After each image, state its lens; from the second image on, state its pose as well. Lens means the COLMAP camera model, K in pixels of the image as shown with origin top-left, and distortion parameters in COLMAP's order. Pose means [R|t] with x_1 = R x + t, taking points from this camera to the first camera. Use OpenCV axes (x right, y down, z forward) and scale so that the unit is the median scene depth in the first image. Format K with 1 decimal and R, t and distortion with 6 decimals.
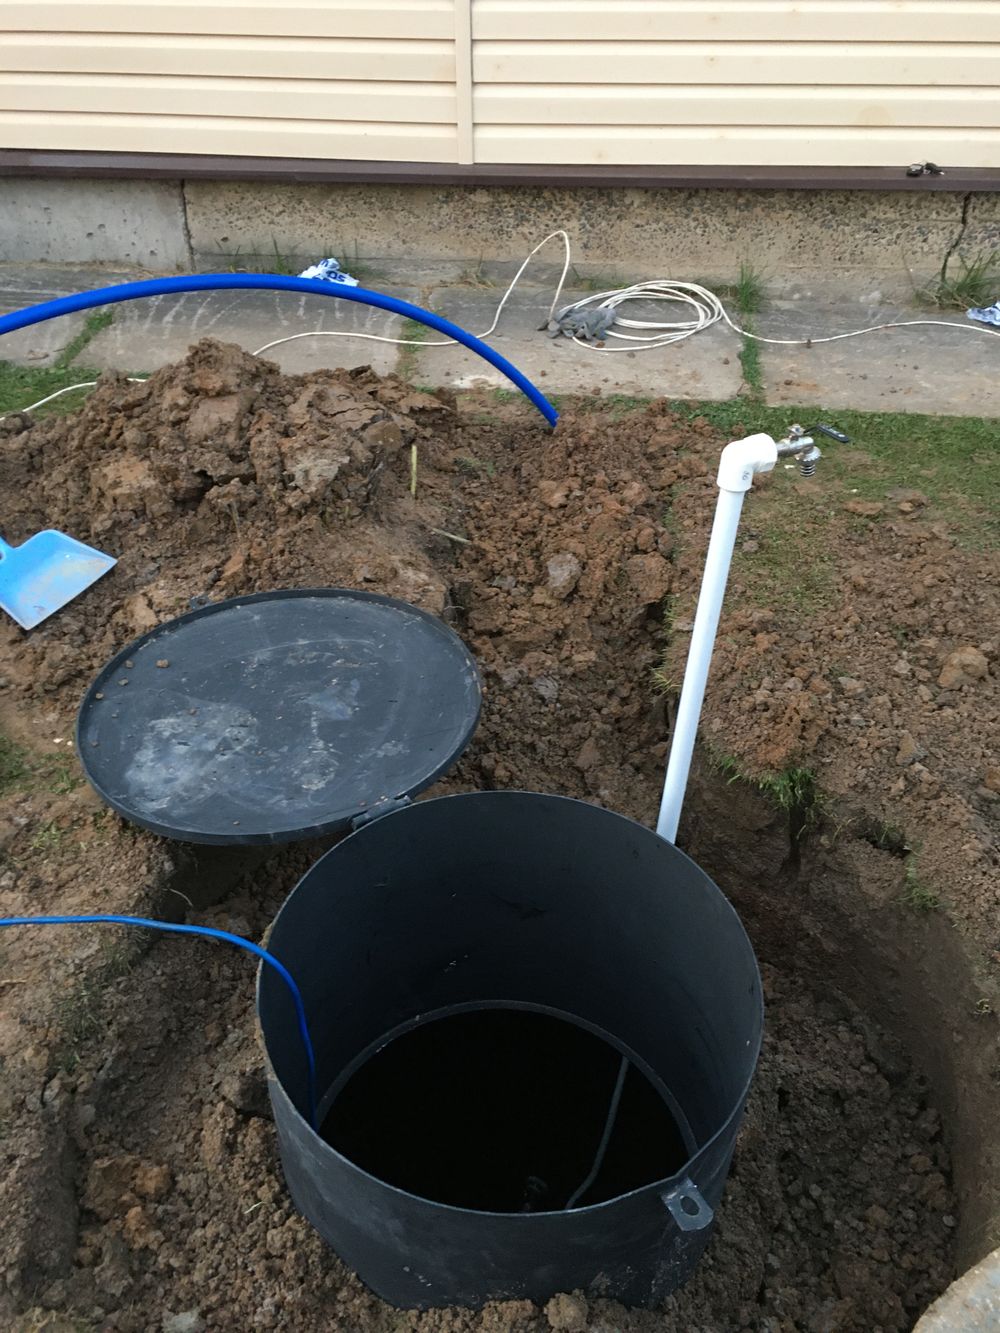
lens RADIAL K [[1124.0, 0, 500.0], [0, 1124.0, 666.5], [0, 0, 1]] dist [0.103491, -0.131789]
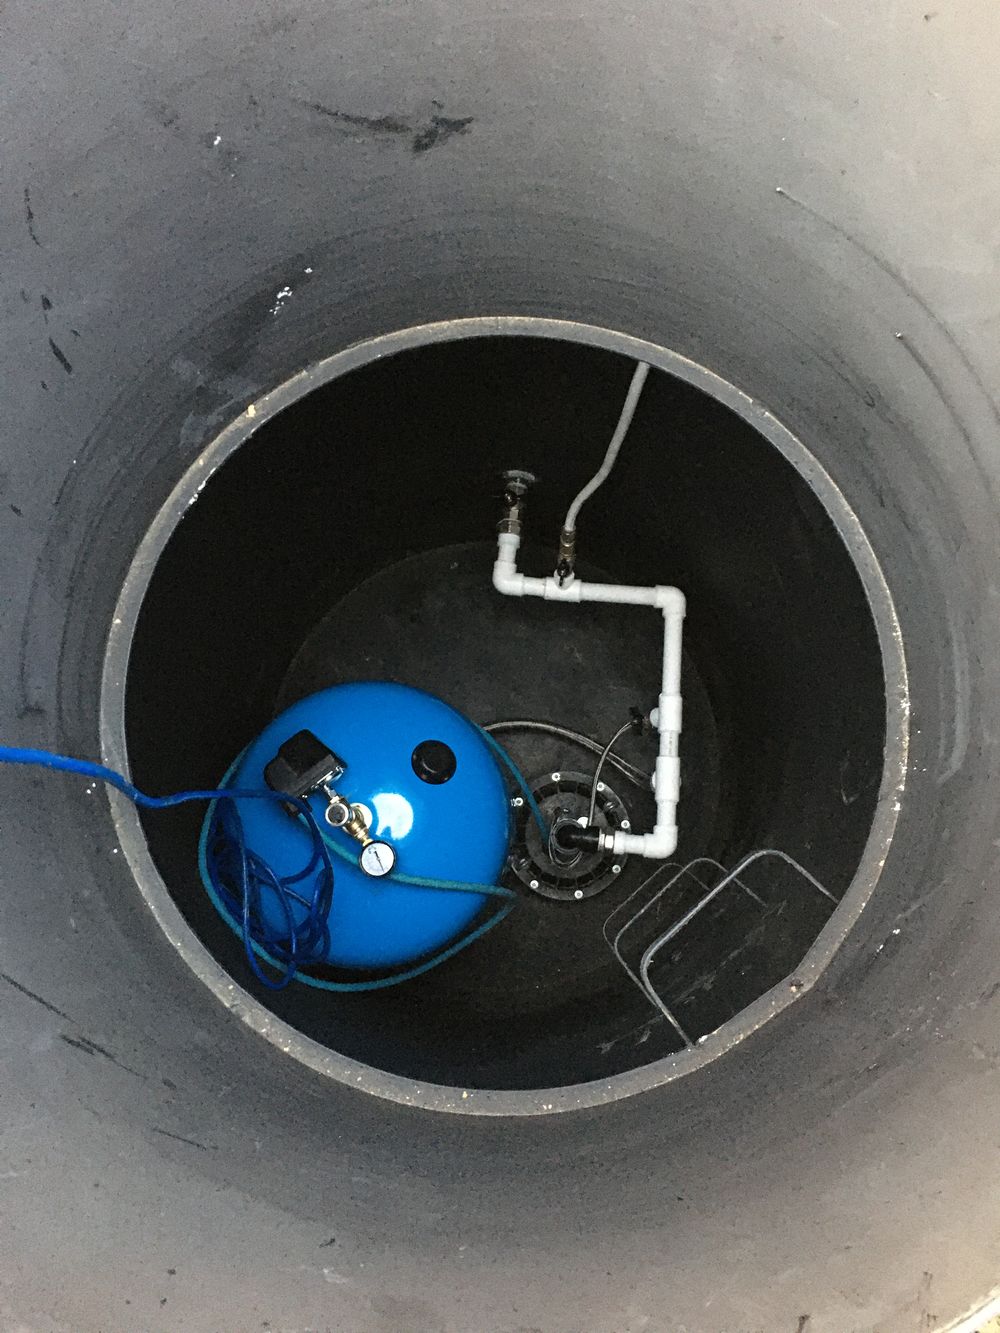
lens RADIAL K [[1139.7, 0, 500.0], [0, 1139.7, 666.5], [0, 0, 1]] dist [0.090437, 0.000025]
pose [[0.970909, -0.237712, -0.028793, 0.014254], [0.197712, 0.728026, 0.656421, 0.080356], [-0.135077, -0.643017, 0.753845, 0.484195]]
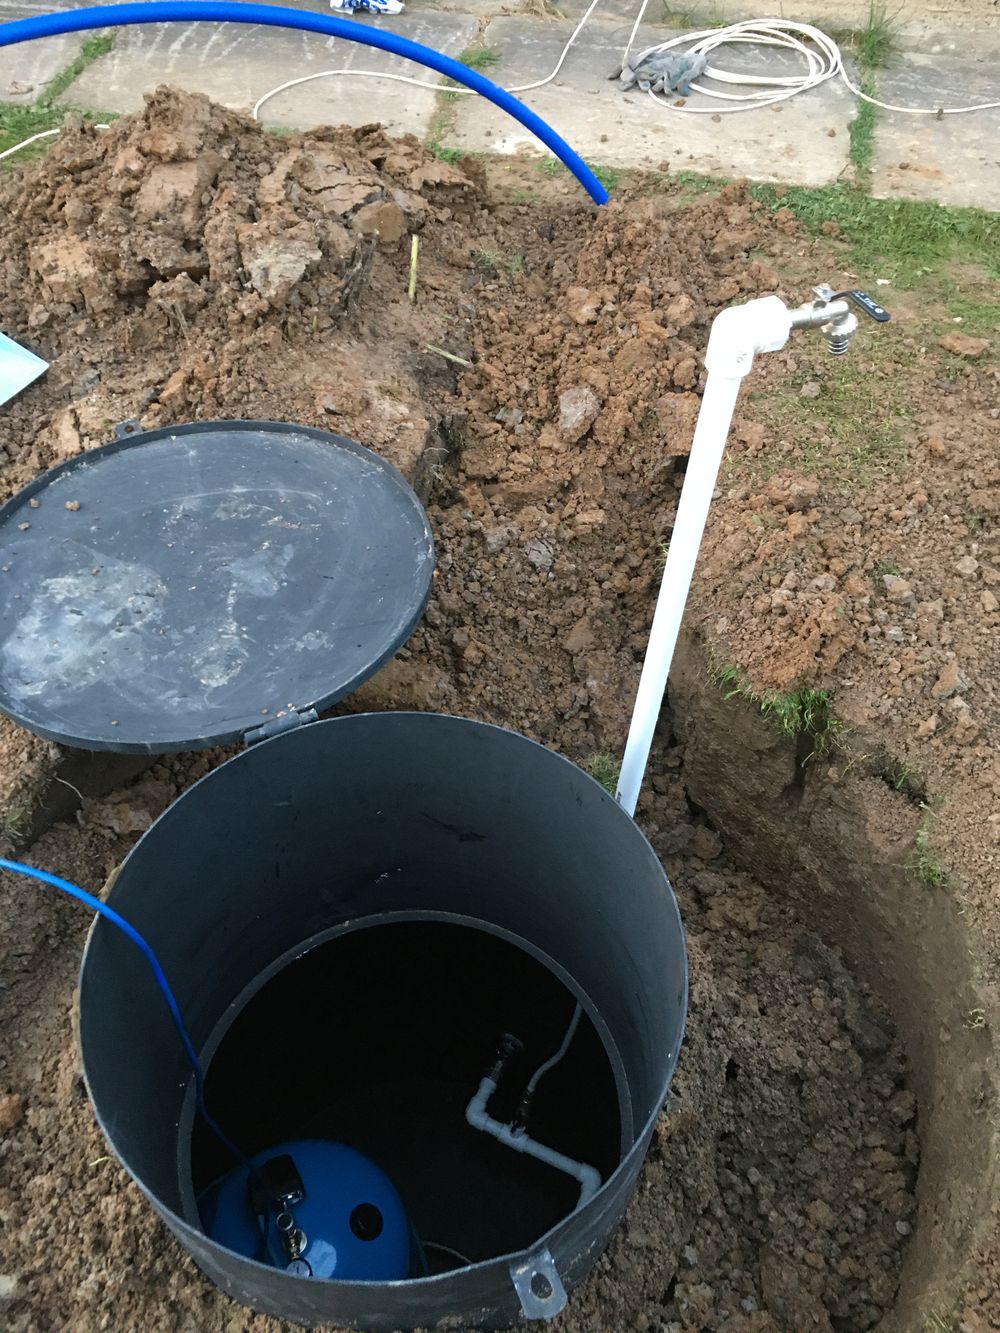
lens RADIAL K [[1124.0, 0, 500.0], [0, 1124.0, 666.5], [0, 0, 1]] dist [0.103491, -0.131789]
pose [[0.993389, 0.084537, -0.077660, 0.088275], [-0.066891, 0.976077, 0.206879, -0.074265], [0.093291, -0.200317, 0.975279, 0.150975]]
